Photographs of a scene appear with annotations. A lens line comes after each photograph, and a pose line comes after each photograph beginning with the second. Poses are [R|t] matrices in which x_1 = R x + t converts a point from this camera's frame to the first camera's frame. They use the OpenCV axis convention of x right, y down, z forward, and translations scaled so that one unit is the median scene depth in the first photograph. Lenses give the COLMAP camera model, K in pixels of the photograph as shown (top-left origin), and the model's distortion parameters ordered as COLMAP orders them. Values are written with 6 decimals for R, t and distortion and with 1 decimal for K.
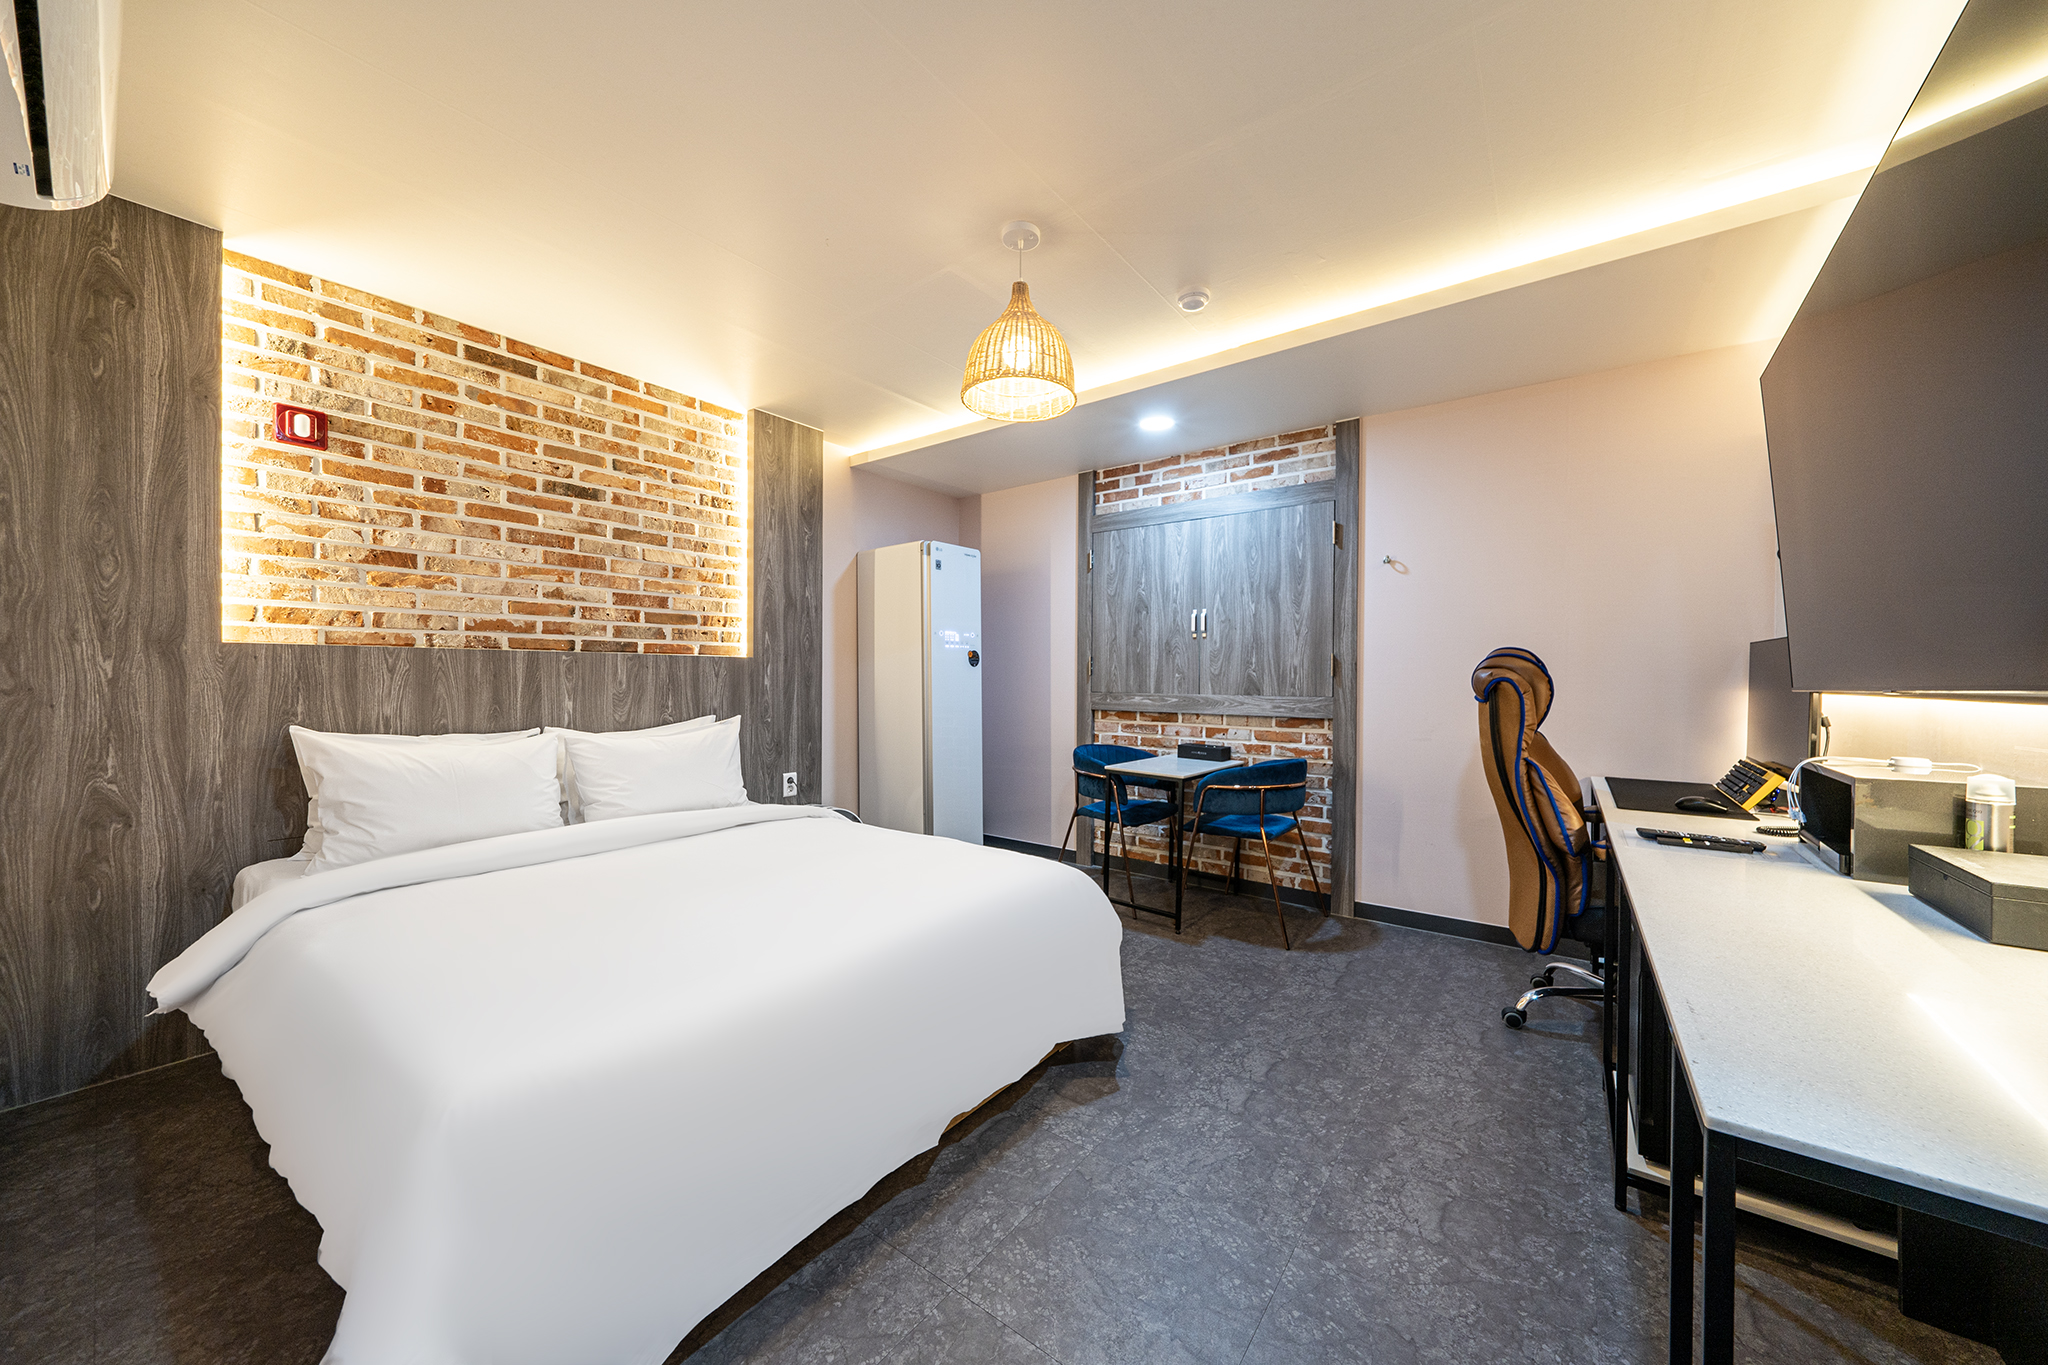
lens RADIAL K [[709.5, 0, 1024.0], [0, 709.5, 682.5], [0, 0, 1]] dist [-0.011907, -0.000051]
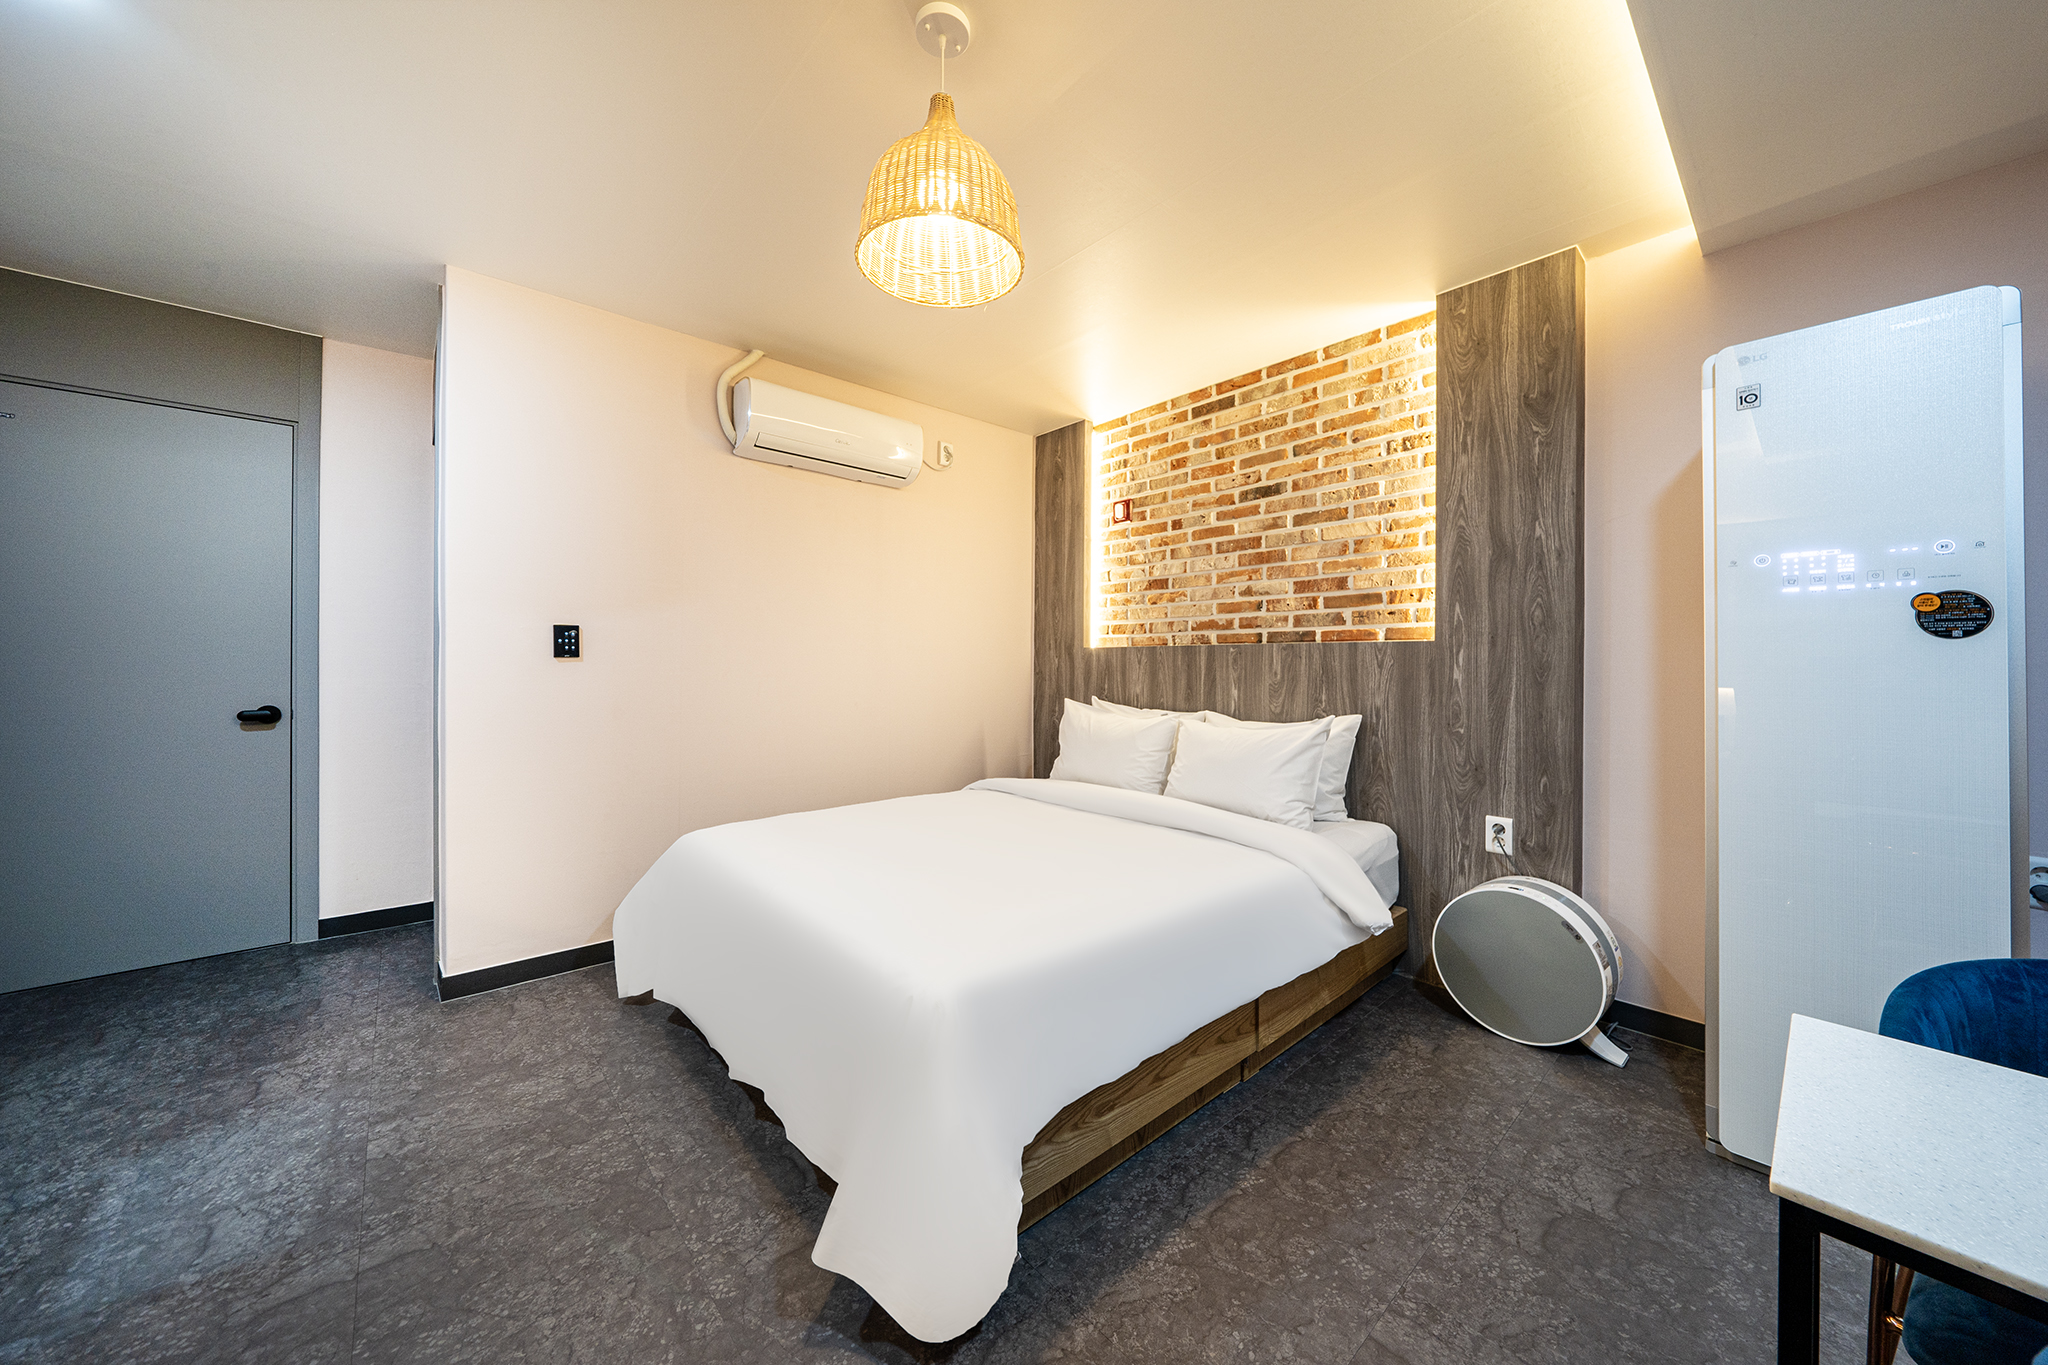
lens RADIAL K [[711.2, 0, 1043.2], [0, 711.2, 659.7], [0, 0, 1]] dist [-0.000184, -0.000045]
pose [[-0.187064, -0.011088, -0.982285, 0.472765], [-0.010862, 0.999899, -0.009218, -0.006278], [0.982288, 0.008945, -0.187166, 0.880001]]
